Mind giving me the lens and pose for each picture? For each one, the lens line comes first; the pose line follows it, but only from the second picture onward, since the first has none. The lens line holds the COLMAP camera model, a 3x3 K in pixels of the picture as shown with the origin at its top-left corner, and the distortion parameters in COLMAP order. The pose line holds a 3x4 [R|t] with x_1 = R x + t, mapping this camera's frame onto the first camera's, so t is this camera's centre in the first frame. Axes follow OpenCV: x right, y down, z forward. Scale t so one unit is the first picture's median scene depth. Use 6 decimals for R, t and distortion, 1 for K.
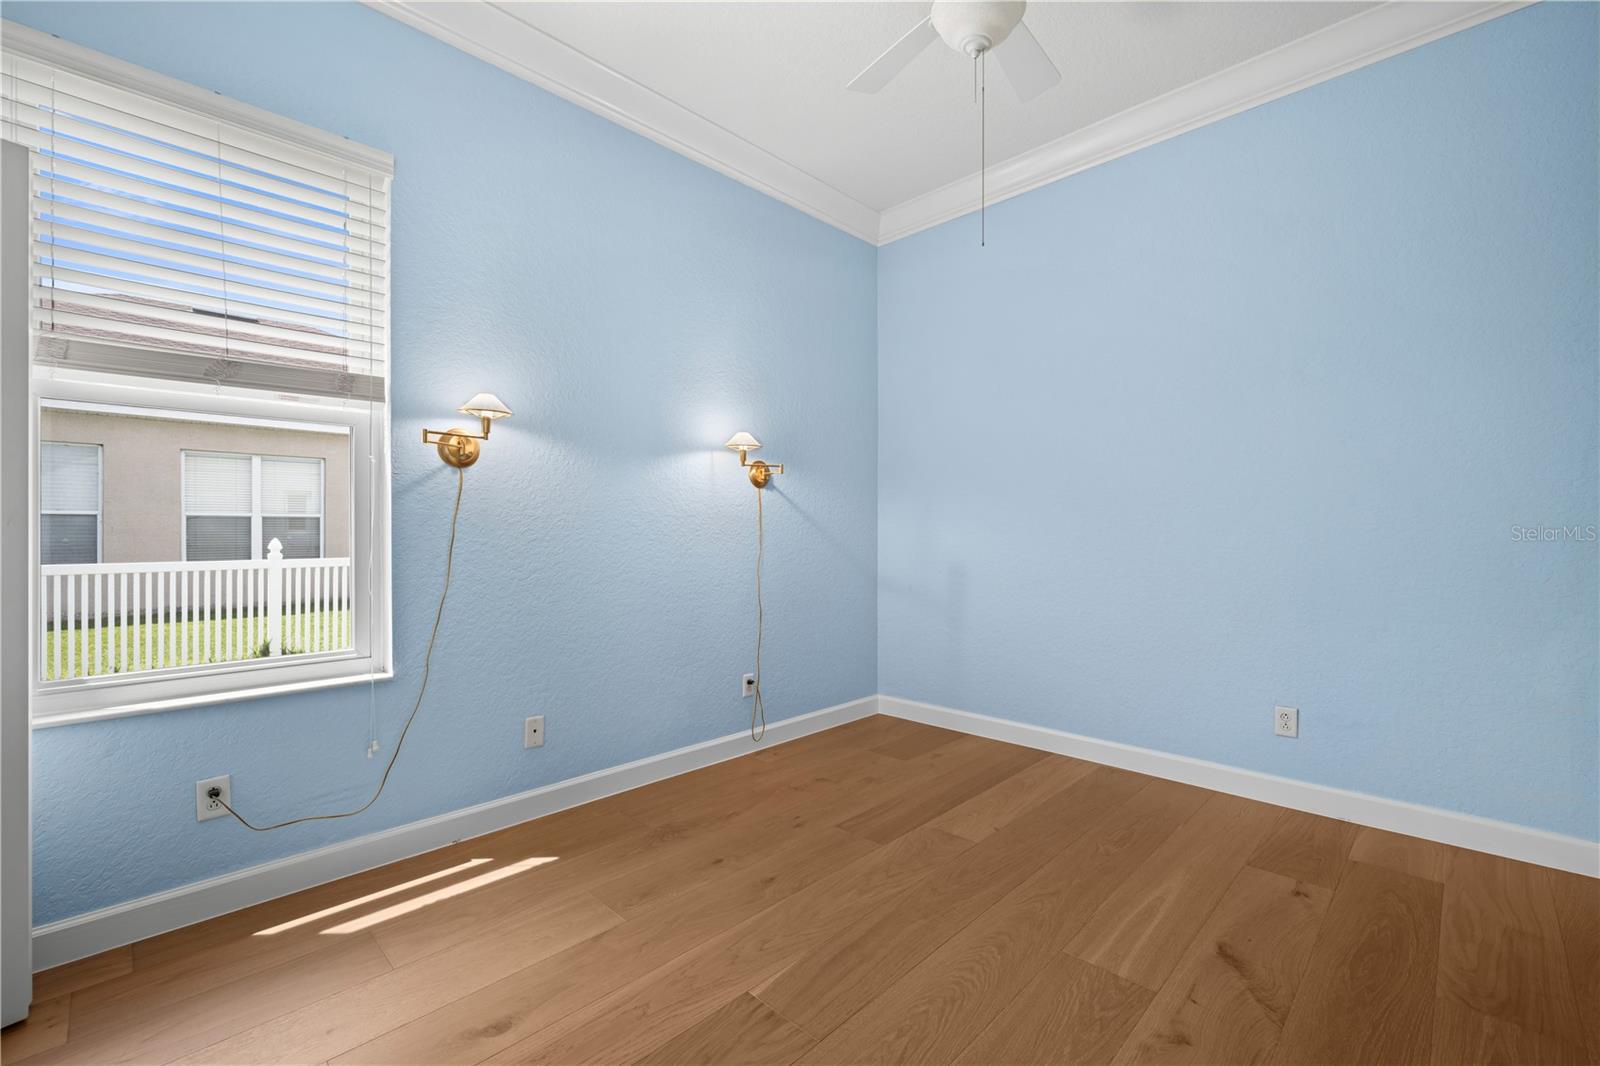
lens RADIAL K [[687.0, 0, 808.4], [0, 687.0, 532.7], [0, 0, 1]] dist [-0.004469, -0.000297]
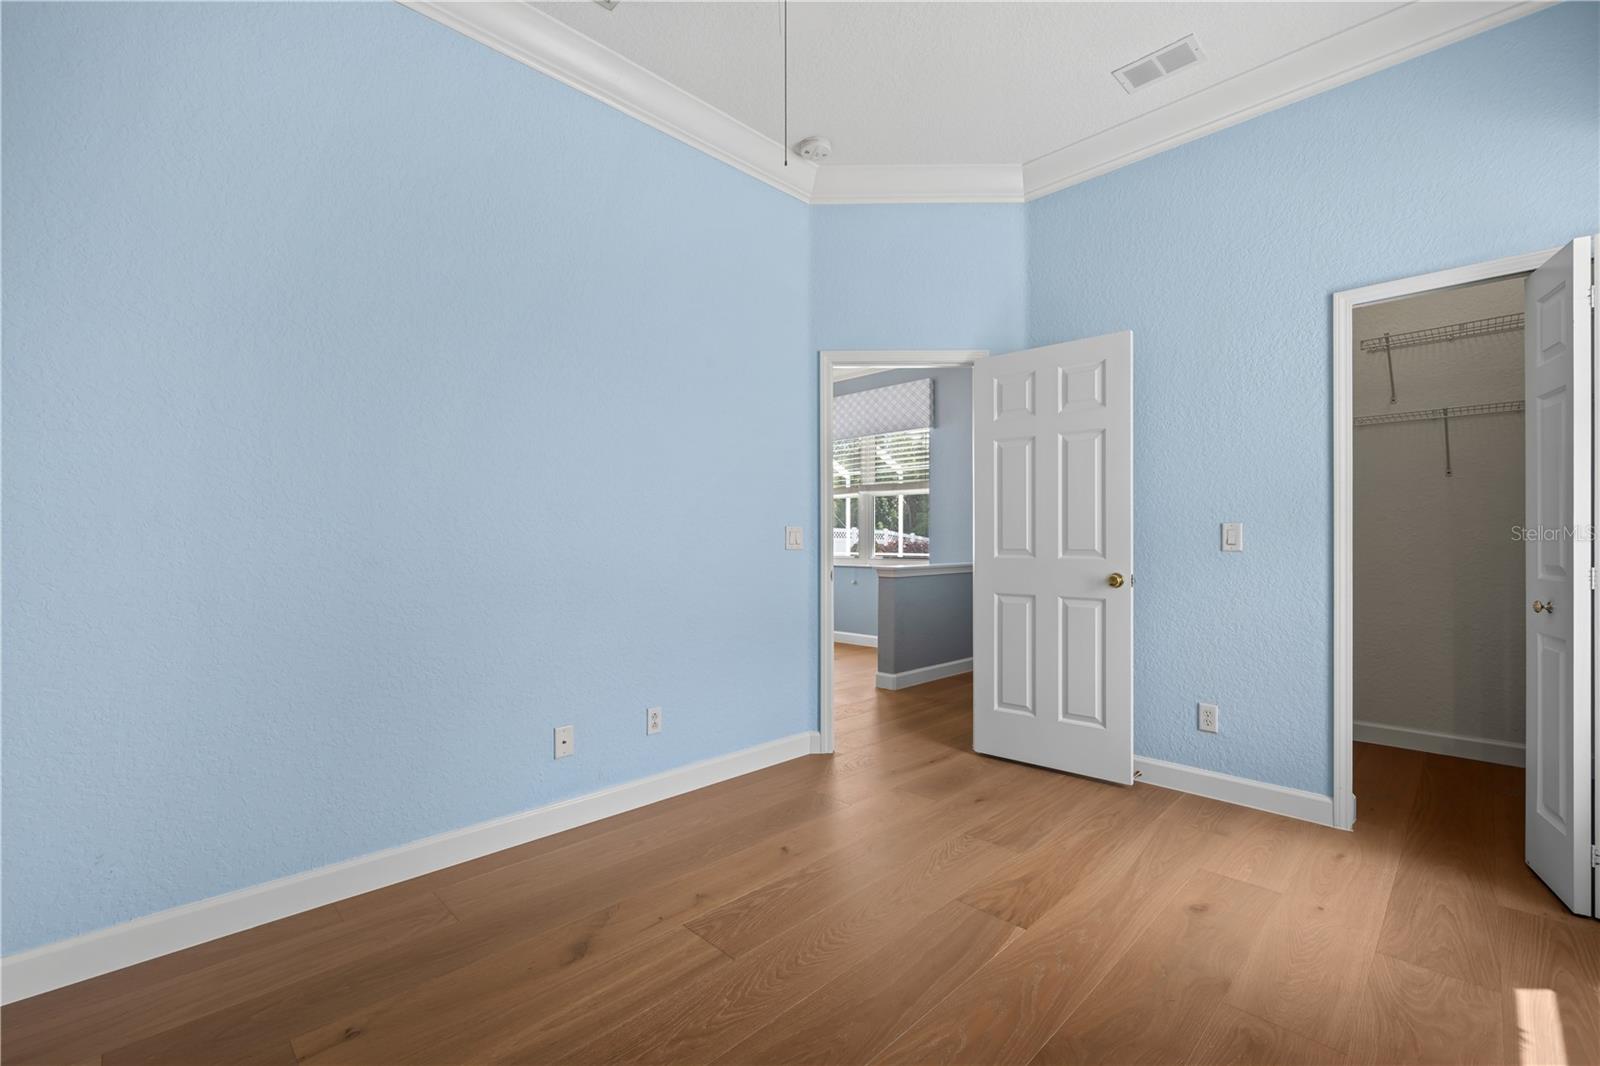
lens RADIAL K [[687.0, 0, 808.4], [0, 687.0, 532.7], [0, 0, 1]] dist [-0.004469, -0.000297]
pose [[-0.999798, 0.008864, 0.018060, 0.251899], [0.008685, 0.999913, -0.009952, -0.004469], [-0.018146, -0.009794, -0.999787, 2.148322]]
